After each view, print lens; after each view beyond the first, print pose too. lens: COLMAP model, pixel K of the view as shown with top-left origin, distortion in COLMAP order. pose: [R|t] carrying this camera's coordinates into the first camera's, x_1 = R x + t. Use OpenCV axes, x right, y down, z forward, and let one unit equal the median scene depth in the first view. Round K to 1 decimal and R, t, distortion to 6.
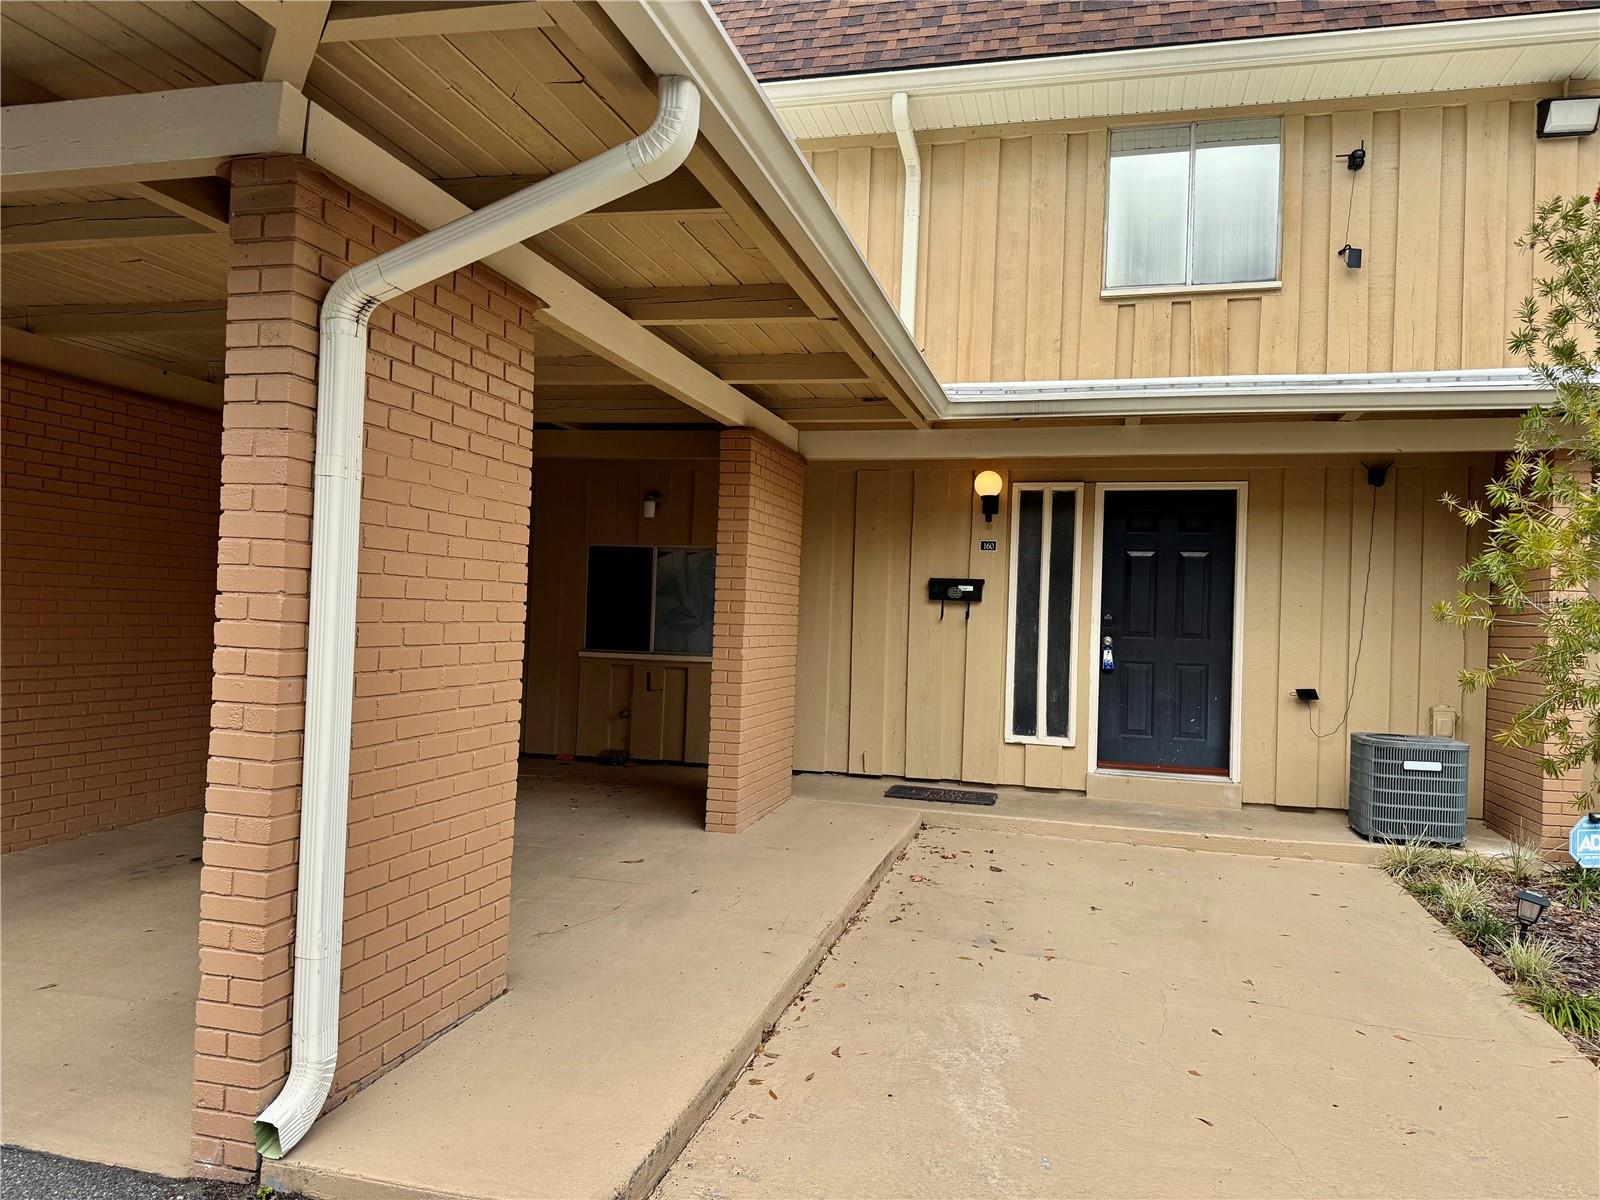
lens RADIAL K [[1107.6, 0, 795.7], [0, 1107.6, 628.5], [0, 0, 1]] dist [0.026212, -0.037733]
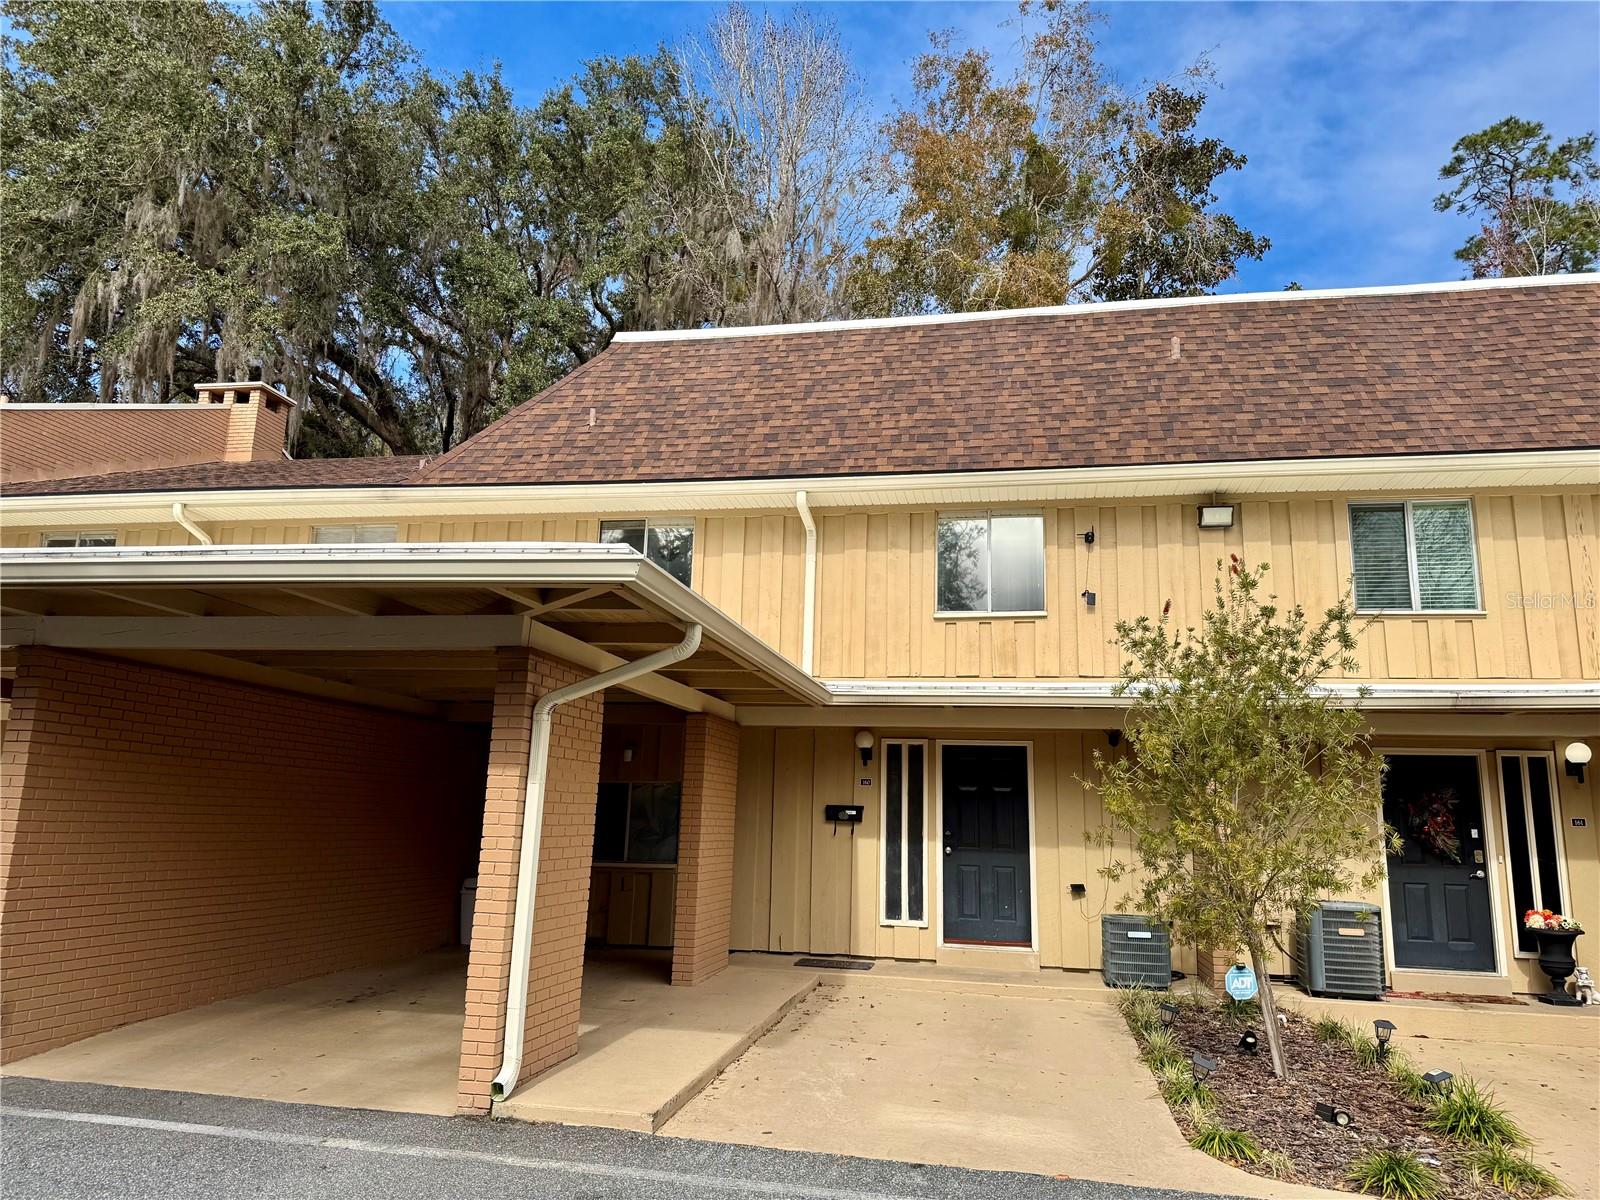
lens RADIAL K [[1107.6, 0, 786.3], [0, 1107.6, 586.8], [0, 0, 1]] dist [0.026212, -0.037733]
pose [[0.998427, 0.008770, 0.055380, -0.012547], [0.003358, 0.976567, -0.215185, -0.014588], [-0.055970, 0.215033, 0.975002, -0.489377]]
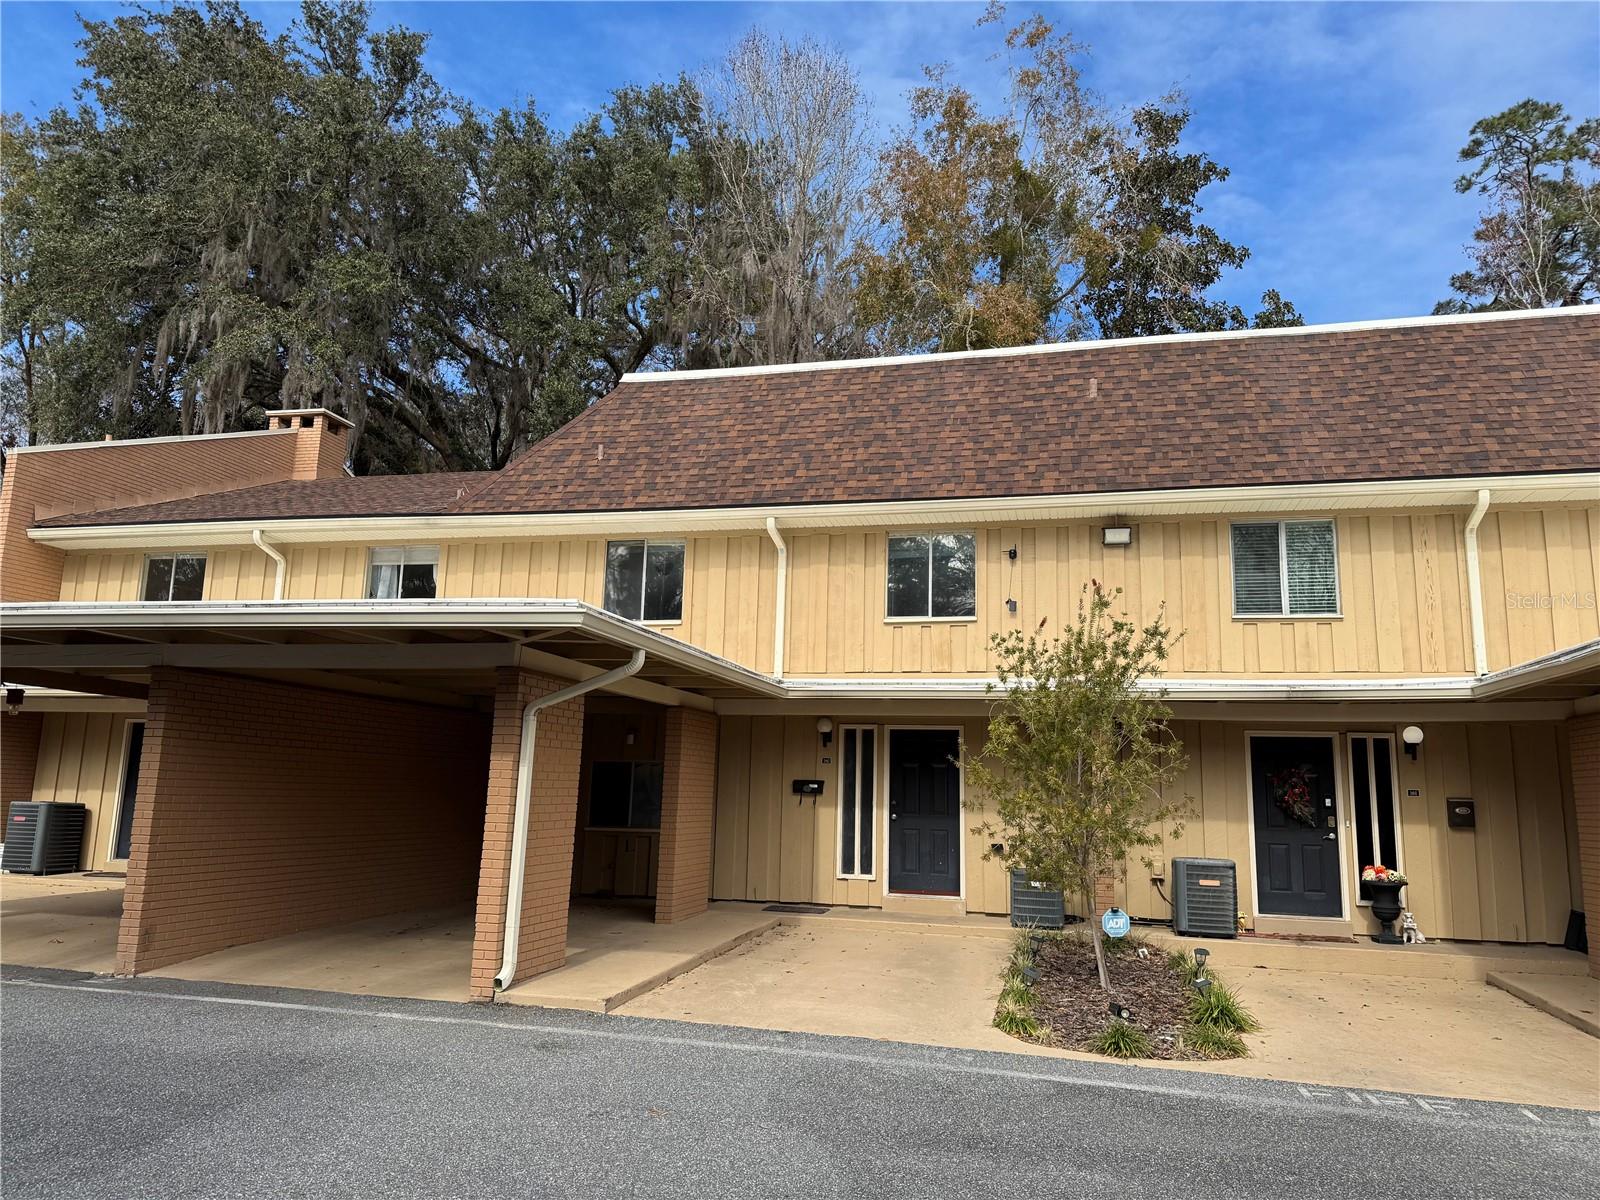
lens RADIAL K [[1107.6, 0, 797.1], [0, 1107.6, 584.6], [0, 0, 1]] dist [0.026212, -0.037733]
pose [[0.999907, -0.003089, 0.013318, 0.113421], [0.005613, 0.981015, -0.193851, -0.010784], [-0.012466, 0.193907, 0.980941, -0.799187]]
